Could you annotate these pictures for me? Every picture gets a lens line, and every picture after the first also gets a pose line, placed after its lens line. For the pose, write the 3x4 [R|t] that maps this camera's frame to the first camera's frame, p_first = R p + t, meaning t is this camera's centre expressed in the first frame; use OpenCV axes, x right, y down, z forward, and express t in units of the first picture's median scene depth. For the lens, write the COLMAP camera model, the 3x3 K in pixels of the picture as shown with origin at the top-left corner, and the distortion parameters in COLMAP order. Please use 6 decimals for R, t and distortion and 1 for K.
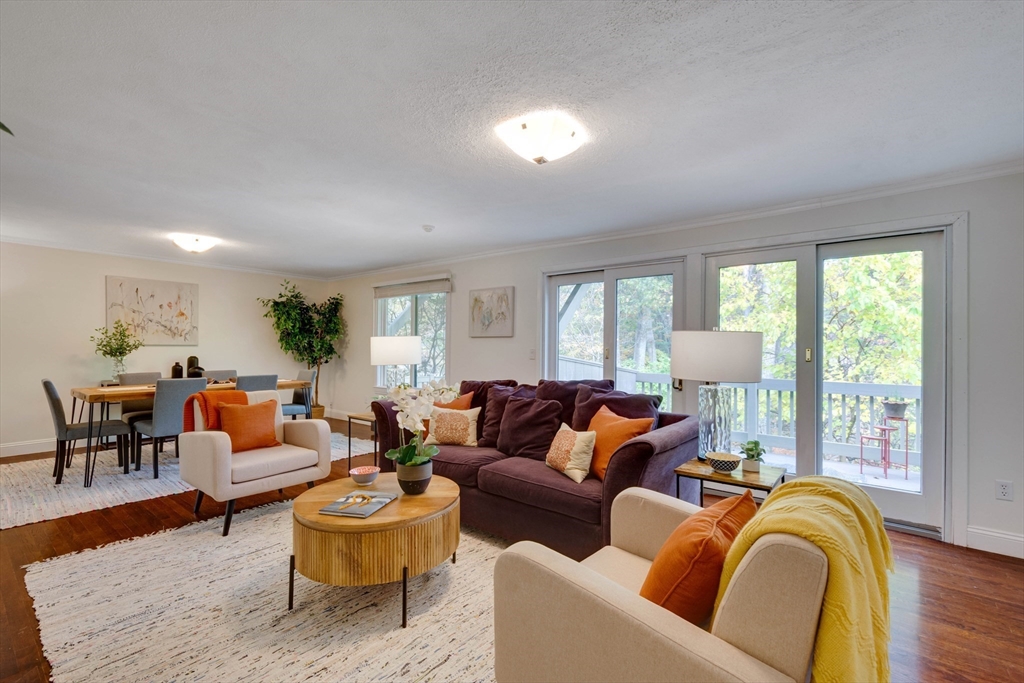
lens RADIAL K [[447.1, 0, 510.3], [0, 447.1, 349.2], [0, 0, 1]] dist [0.018661, -0.007019]
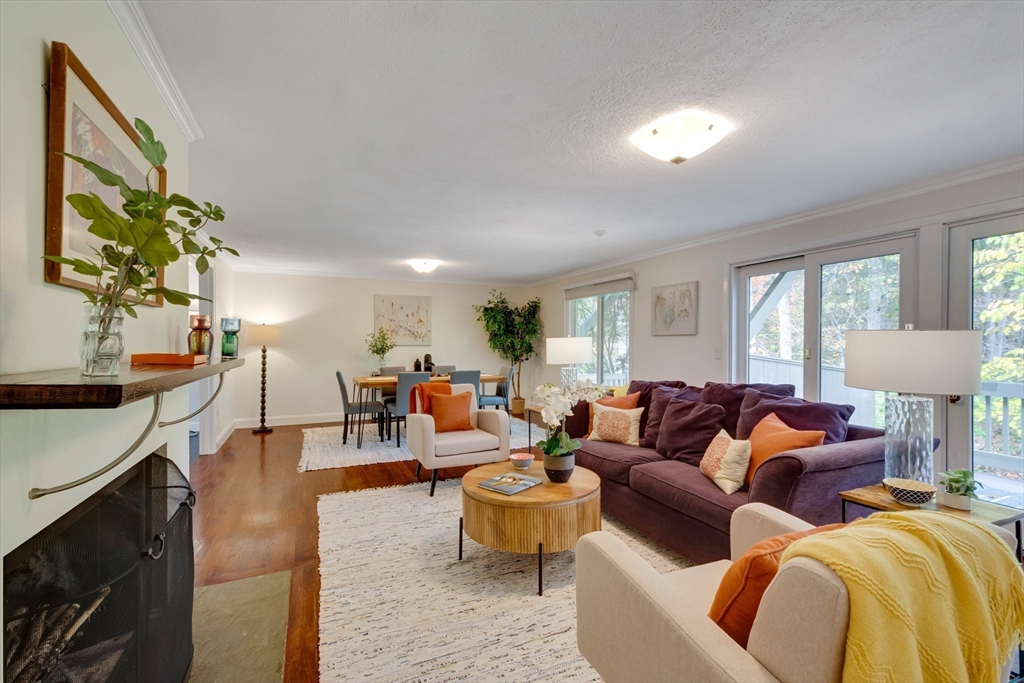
lens RADIAL K [[449.9, 0, 511.0], [0, 449.9, 344.1], [0, 0, 1]] dist [0.004657, -0.000031]
pose [[0.892406, -0.007341, -0.451173, 0.129411], [0.006244, 0.999973, -0.003921, -0.010630], [0.451190, 0.000682, 0.892428, -0.034001]]
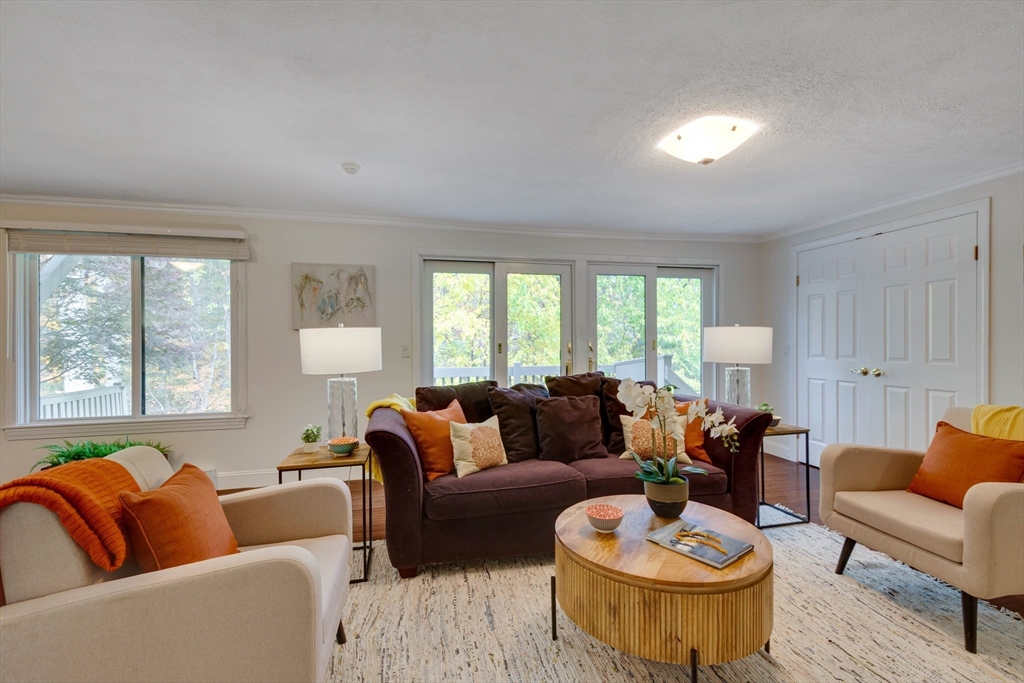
lens RADIAL K [[449.9, 0, 511.0], [0, 449.9, 344.1], [0, 0, 1]] dist [0.004657, -0.000031]
pose [[0.613064, -0.012032, 0.789941, -0.727410], [0.015686, 0.999872, 0.003056, -0.002112], [-0.789877, 0.010517, 0.613175, 0.497351]]
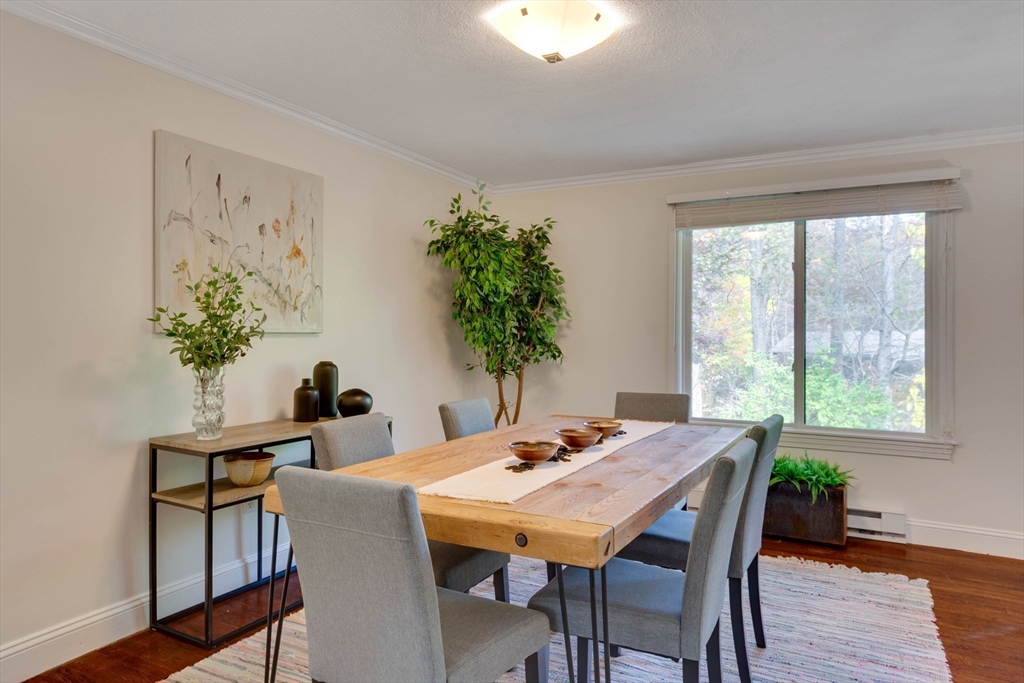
lens RADIAL K [[667.6, 0, 512.0], [0, 667.6, 341.5], [0, 0, 1]] dist [-0.004207, -0.000918]
pose [[0.984366, -0.005099, 0.176059, -1.168574], [0.003624, 0.999956, 0.008700, -0.011196], [-0.176095, -0.007926, 0.984341, 0.737435]]
